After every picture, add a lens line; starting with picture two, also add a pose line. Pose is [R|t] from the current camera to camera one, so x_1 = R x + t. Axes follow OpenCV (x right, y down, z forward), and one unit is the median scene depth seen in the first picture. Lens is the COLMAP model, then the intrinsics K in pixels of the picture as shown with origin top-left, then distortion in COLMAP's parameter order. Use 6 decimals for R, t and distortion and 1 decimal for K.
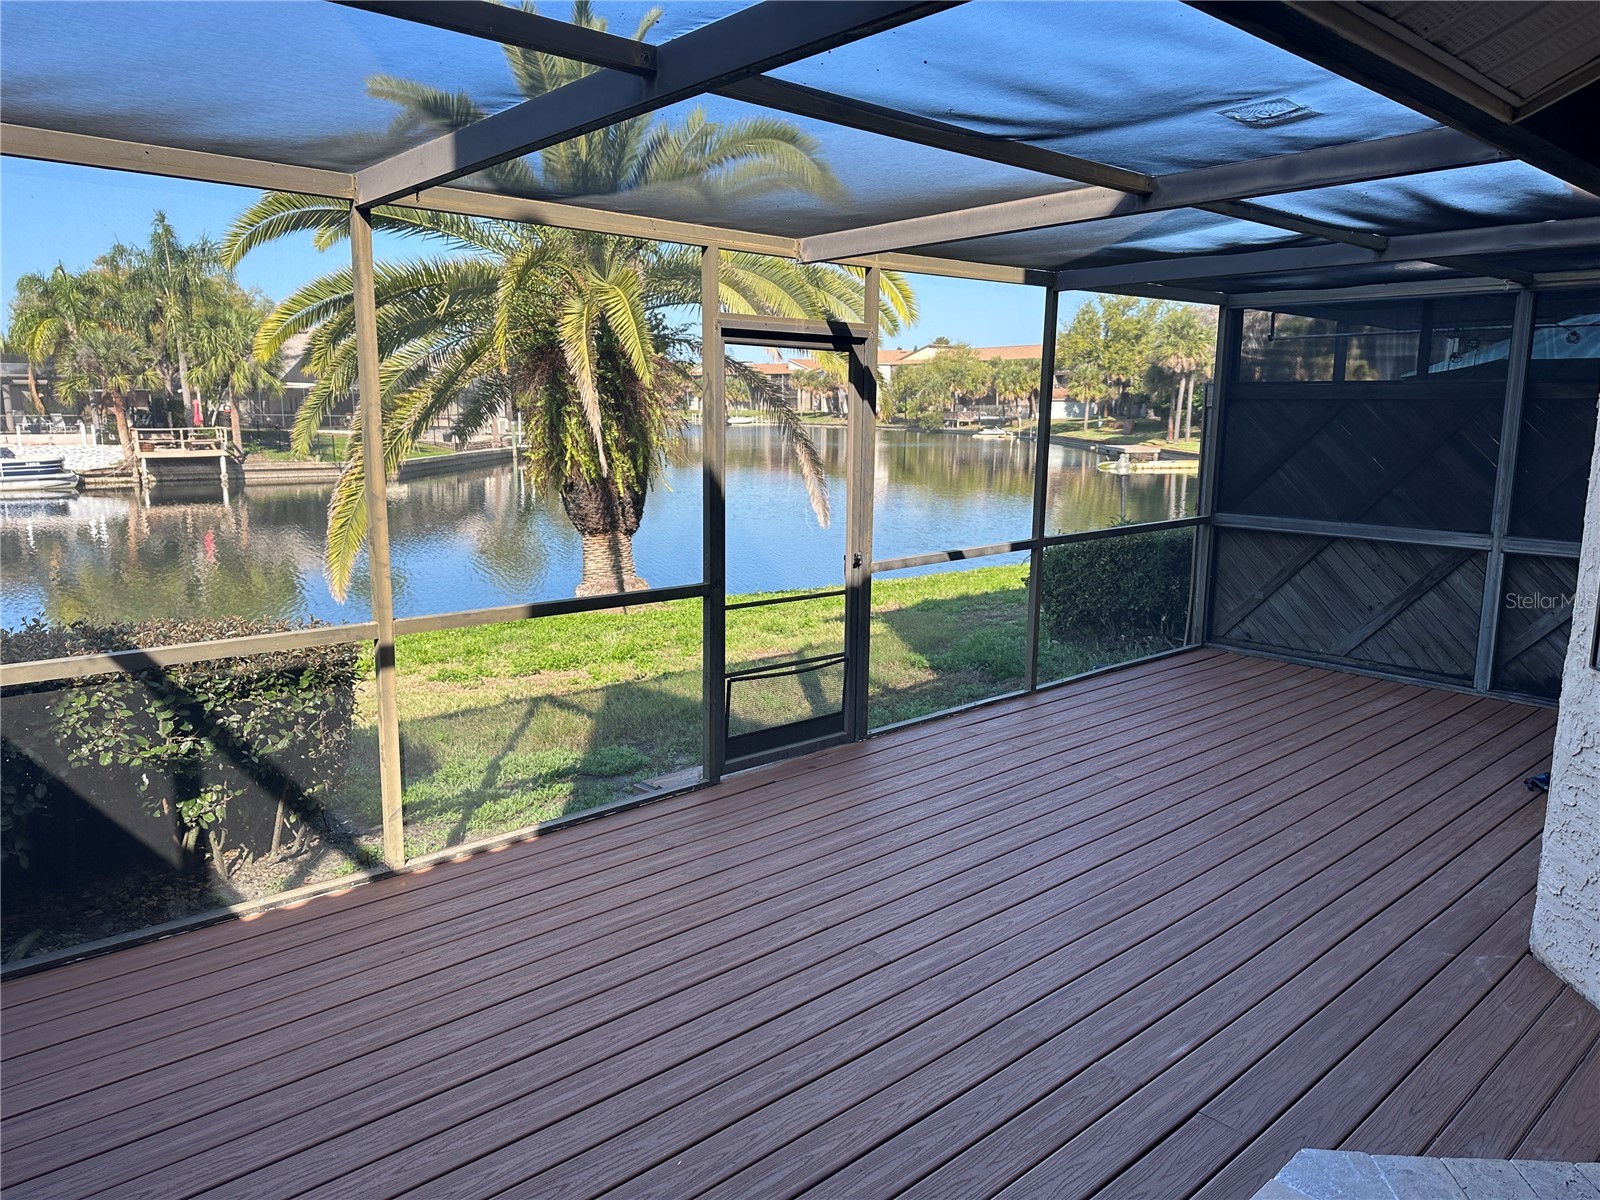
lens RADIAL K [[1118.5, 0, 811.1], [0, 1118.5, 596.0], [0, 0, 1]] dist [0.088483, -0.119723]
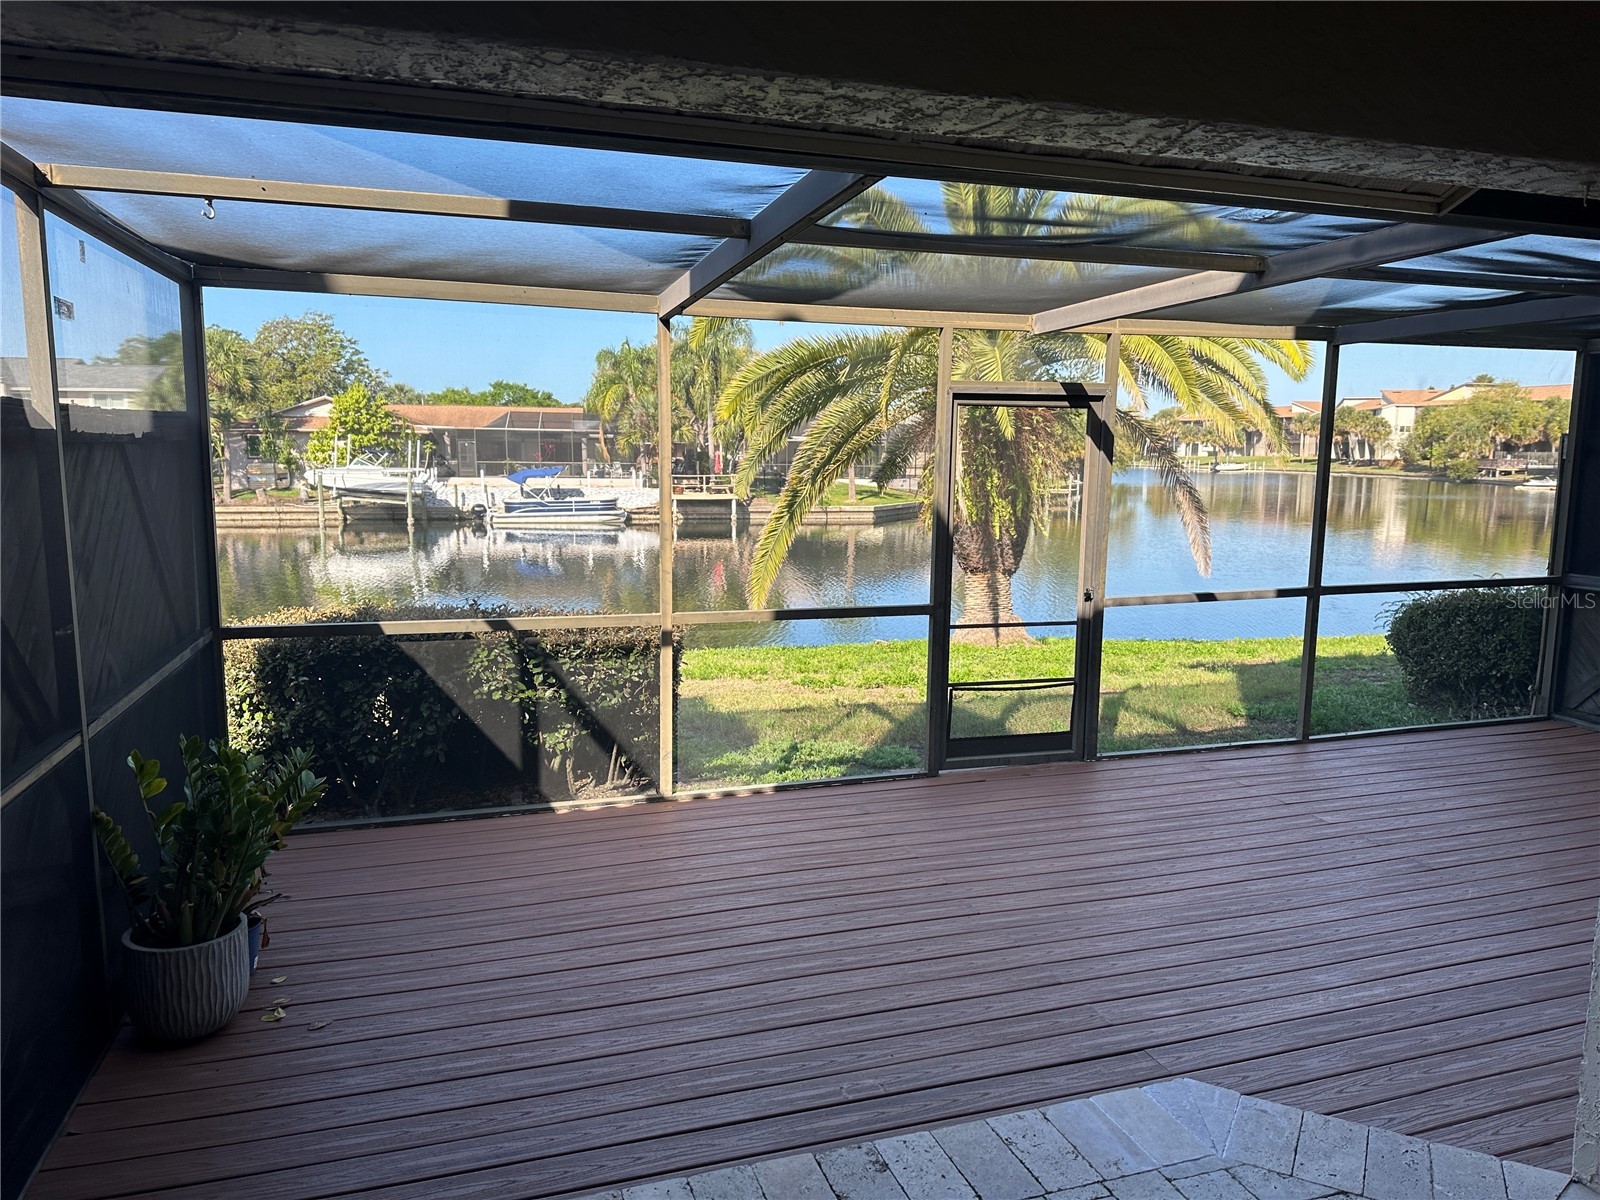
lens RADIAL K [[1106.3, 0, 800.2], [0, 1106.3, 584.5], [0, 0, 1]] dist [0.174726, -0.293593]
pose [[0.911161, 0.049145, -0.409109, 0.195780], [-0.070053, 0.996884, -0.036269, 0.015172], [0.406052, 0.061706, 0.911764, -0.105055]]
